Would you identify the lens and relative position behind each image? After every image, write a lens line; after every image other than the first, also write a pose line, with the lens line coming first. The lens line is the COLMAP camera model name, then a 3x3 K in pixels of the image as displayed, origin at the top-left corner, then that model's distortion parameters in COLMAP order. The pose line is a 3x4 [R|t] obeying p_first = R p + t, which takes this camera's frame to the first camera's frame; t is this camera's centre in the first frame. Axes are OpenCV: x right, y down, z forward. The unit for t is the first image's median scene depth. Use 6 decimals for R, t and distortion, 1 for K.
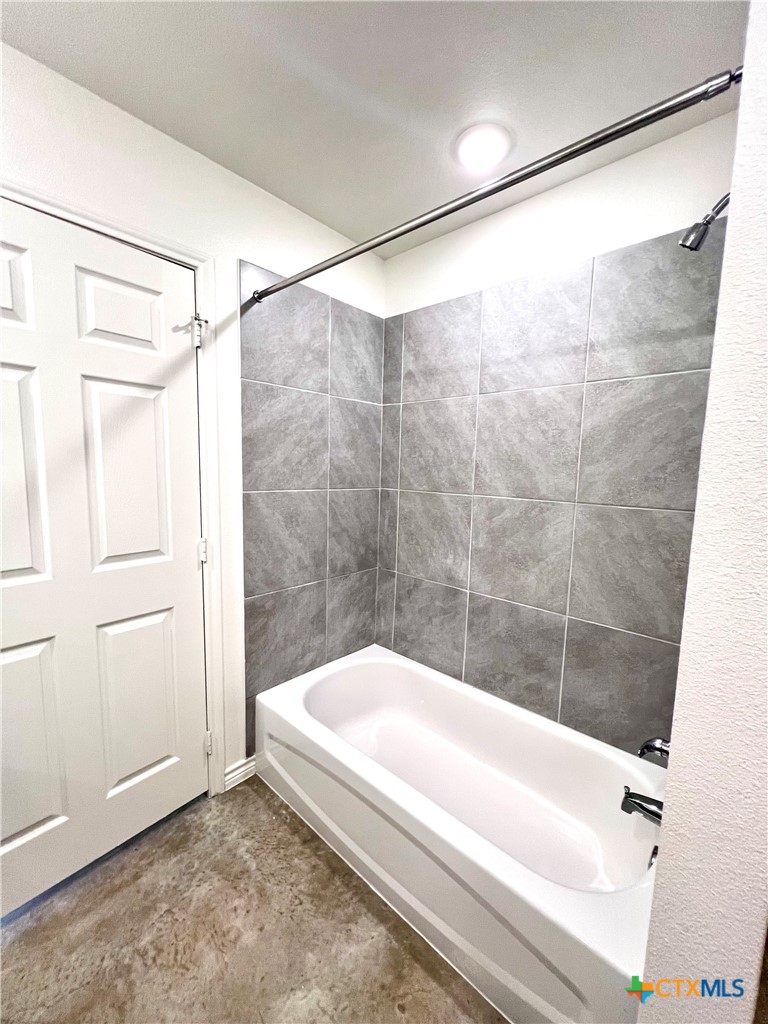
lens RADIAL K [[411.1, 0, 388.3], [0, 411.1, 511.6], [0, 0, 1]] dist [-0.003426, 0.000900]
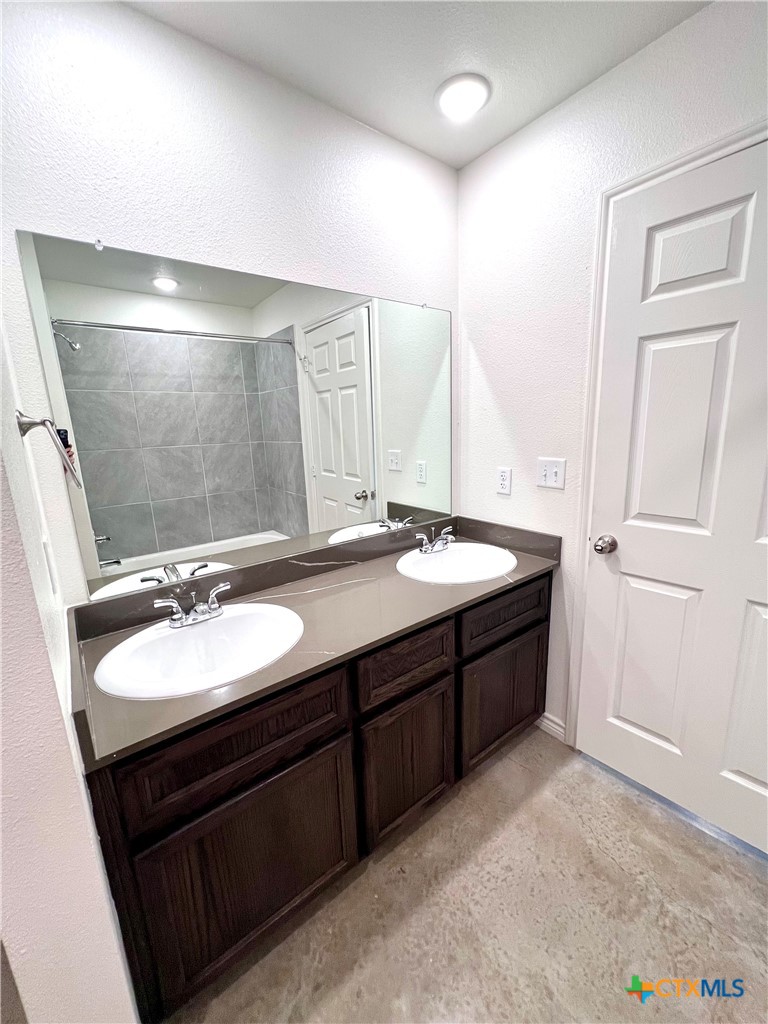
lens RADIAL K [[411.1, 0, 386.8], [0, 411.1, 512.2], [0, 0, 1]] dist [-0.003426, 0.000900]
pose [[-0.164512, 0.189572, -0.967987, 0.243336], [-0.080820, 0.975467, 0.204773, -0.030877], [0.983058, 0.111920, -0.145155, 0.287107]]
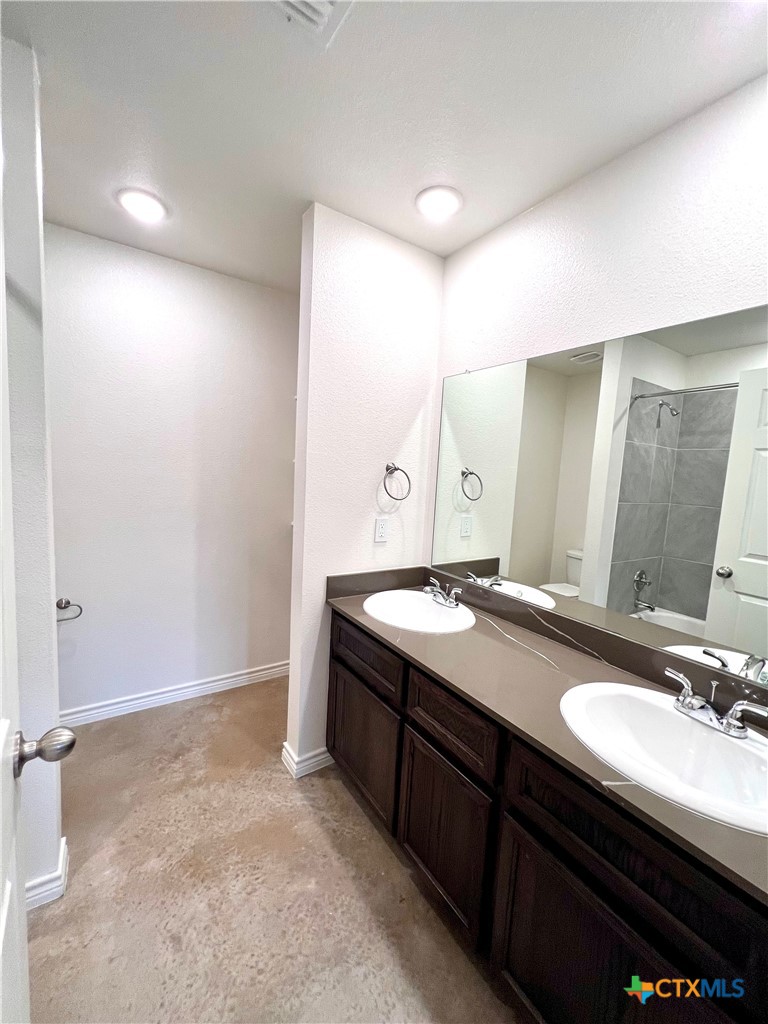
lens RADIAL K [[411.1, 0, 384.4], [0, 411.1, 514.6], [0, 0, 1]] dist [-0.003426, 0.000900]
pose [[-0.967333, -0.106870, 0.229882, -0.557055], [-0.054571, 0.973323, 0.222857, -0.142341], [-0.247566, 0.203032, -0.947359, 0.986651]]
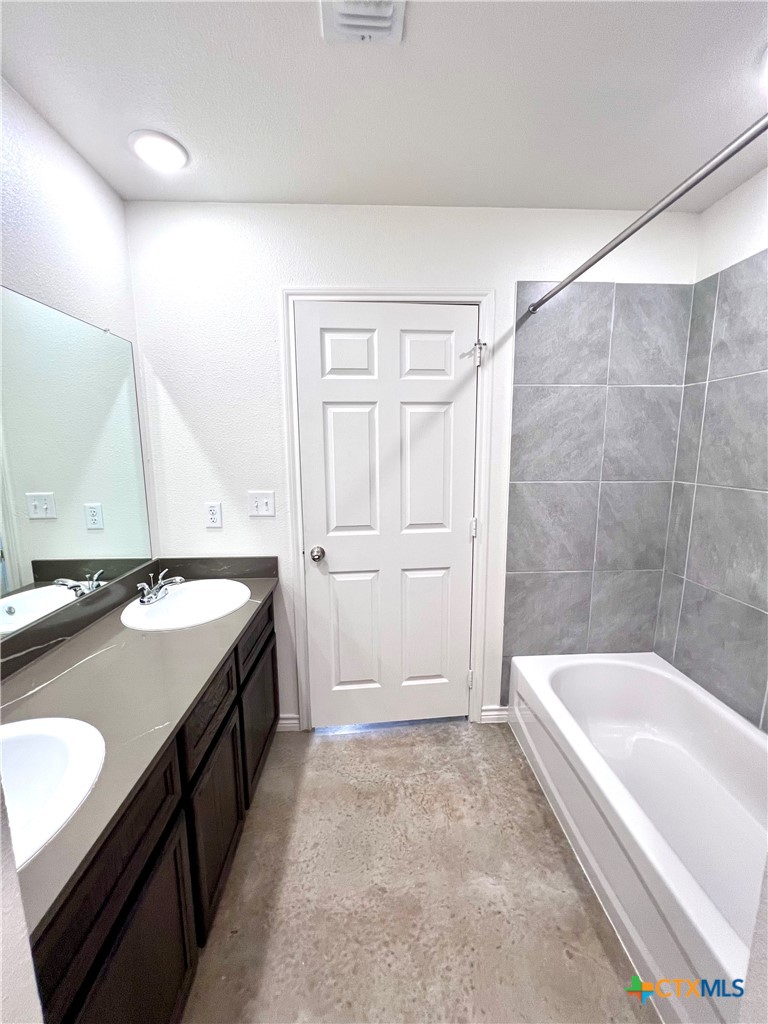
lens RADIAL K [[411.1, 0, 387.8], [0, 411.1, 513.4], [0, 0, 1]] dist [-0.003426, 0.000900]
pose [[0.708087, 0.082116, -0.701334, 0.262002], [-0.055280, 0.996613, 0.060877, -0.012271], [0.703958, -0.004336, 0.710228, -0.091248]]
